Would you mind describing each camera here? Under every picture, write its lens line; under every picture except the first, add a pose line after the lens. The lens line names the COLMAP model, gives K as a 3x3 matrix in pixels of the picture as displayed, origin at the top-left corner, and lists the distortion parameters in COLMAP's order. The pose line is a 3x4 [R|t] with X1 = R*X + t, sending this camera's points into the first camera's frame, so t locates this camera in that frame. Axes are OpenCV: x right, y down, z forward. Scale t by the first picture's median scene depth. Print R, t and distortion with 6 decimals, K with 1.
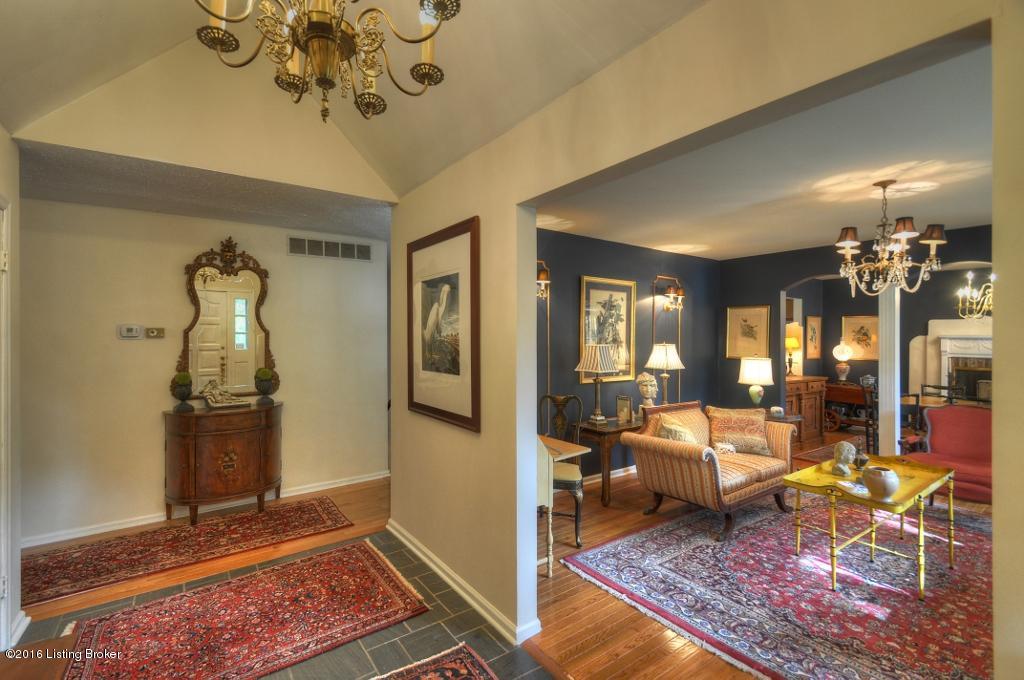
lens RADIAL K [[455.2, 0, 511.1], [0, 455.2, 332.3], [0, 0, 1]] dist [0.000456, 0.000157]
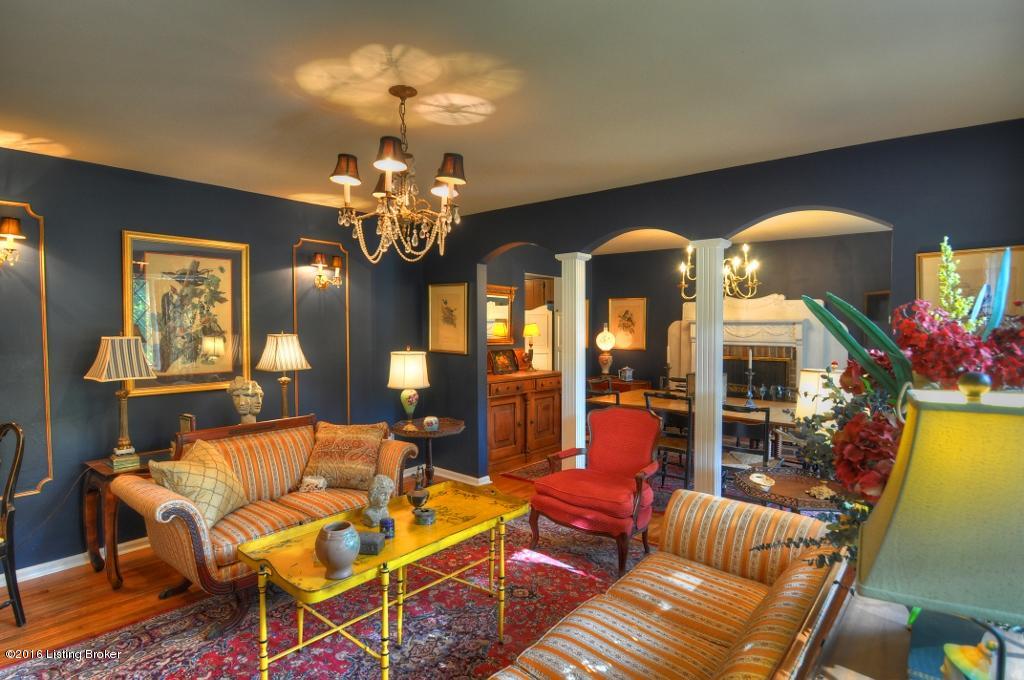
lens RADIAL K [[535.2, 0, 514.5], [0, 535.2, 331.3], [0, 0, 1]] dist [0.002379, -0.024891]
pose [[0.965634, -0.012064, 0.259624, 0.467745], [0.006757, 0.999750, 0.021325, 0.005887], [-0.259816, -0.018838, 0.965474, 0.116818]]
